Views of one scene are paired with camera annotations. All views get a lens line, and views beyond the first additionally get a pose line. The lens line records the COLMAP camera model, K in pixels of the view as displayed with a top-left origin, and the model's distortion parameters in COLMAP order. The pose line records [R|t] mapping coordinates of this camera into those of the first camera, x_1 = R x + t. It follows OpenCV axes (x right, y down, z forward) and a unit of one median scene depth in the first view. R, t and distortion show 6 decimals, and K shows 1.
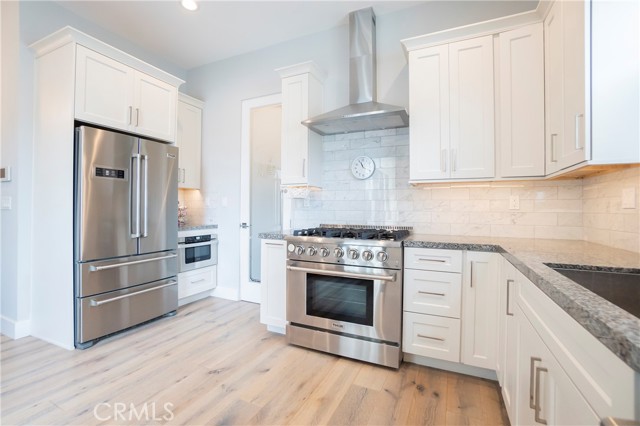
lens RADIAL K [[289.9, 0, 317.3], [0, 289.9, 208.5], [0, 0, 1]] dist [-0.065888, 0.026321]
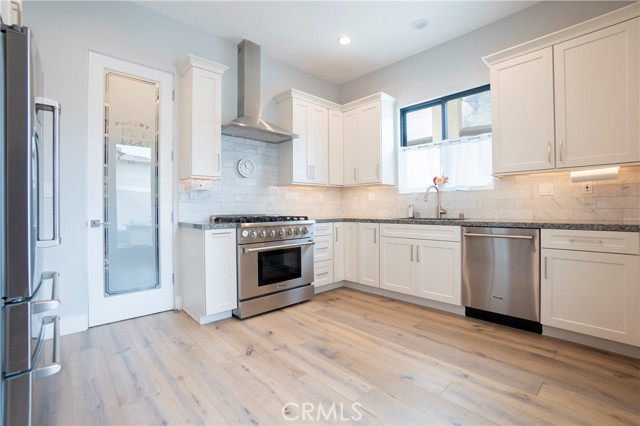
lens RADIAL K [[289.9, 0, 317.3], [0, 289.9, 208.5], [0, 0, 1]] dist [-0.065888, 0.026321]
pose [[0.364110, -0.011154, 0.931289, -0.996725], [0.008434, 0.999927, 0.008678, 0.027716], [-0.931318, 0.004694, 0.364178, 0.298847]]
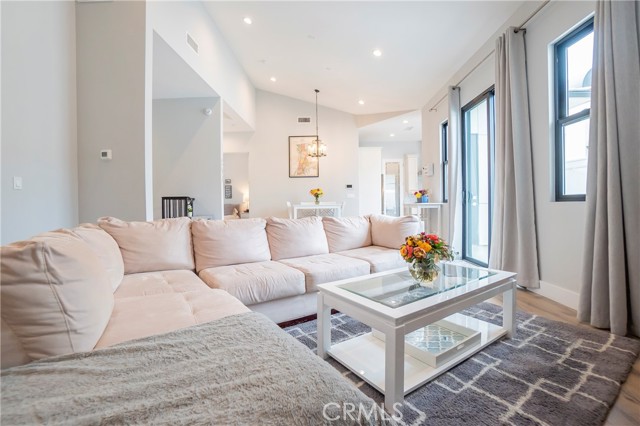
lens RADIAL K [[282.8, 0, 315.9], [0, 282.8, 207.8], [0, 0, 1]] dist [-0.064735, 0.023245]
pose [[0.914918, -0.023909, 0.402932, -2.759766], [0.019635, 0.999699, 0.014737, 0.062835], [-0.403163, -0.005572, 0.915111, -1.744666]]
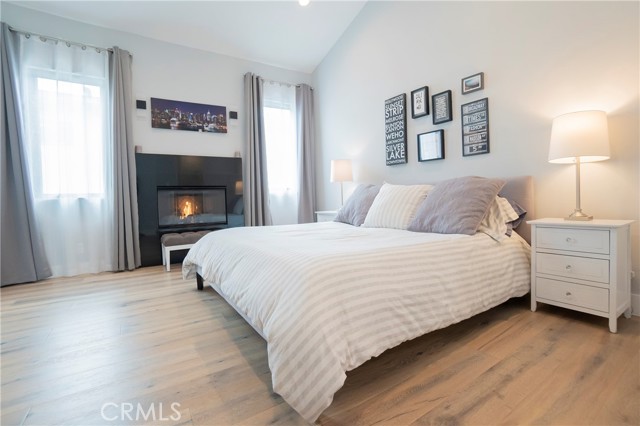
lens RADIAL K [[289.9, 0, 317.3], [0, 289.9, 208.5], [0, 0, 1]] dist [-0.065888, 0.026321]
pose [[0.861418, -0.014397, -0.507693, -2.195853], [0.037404, 0.998682, 0.035143, 0.092812], [0.506518, -0.049262, 0.860821, 1.689050]]
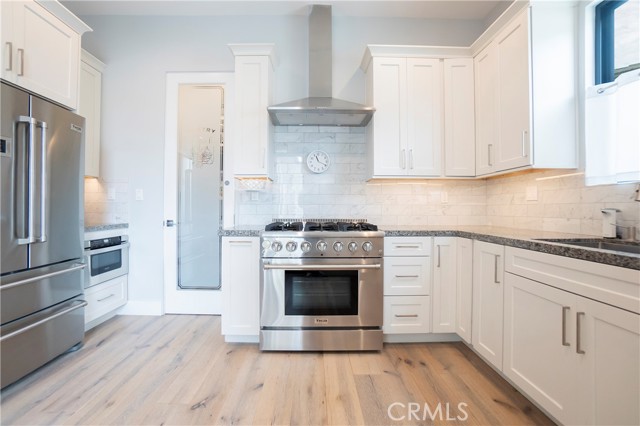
lens RADIAL K [[282.8, 0, 315.9], [0, 282.8, 207.8], [0, 0, 1]] dist [-0.064735, 0.023245]
pose [[0.896583, -0.003373, 0.442862, -0.321836], [0.002378, 0.999993, 0.002802, 0.018736], [-0.442868, -0.001459, 0.896585, 0.135108]]
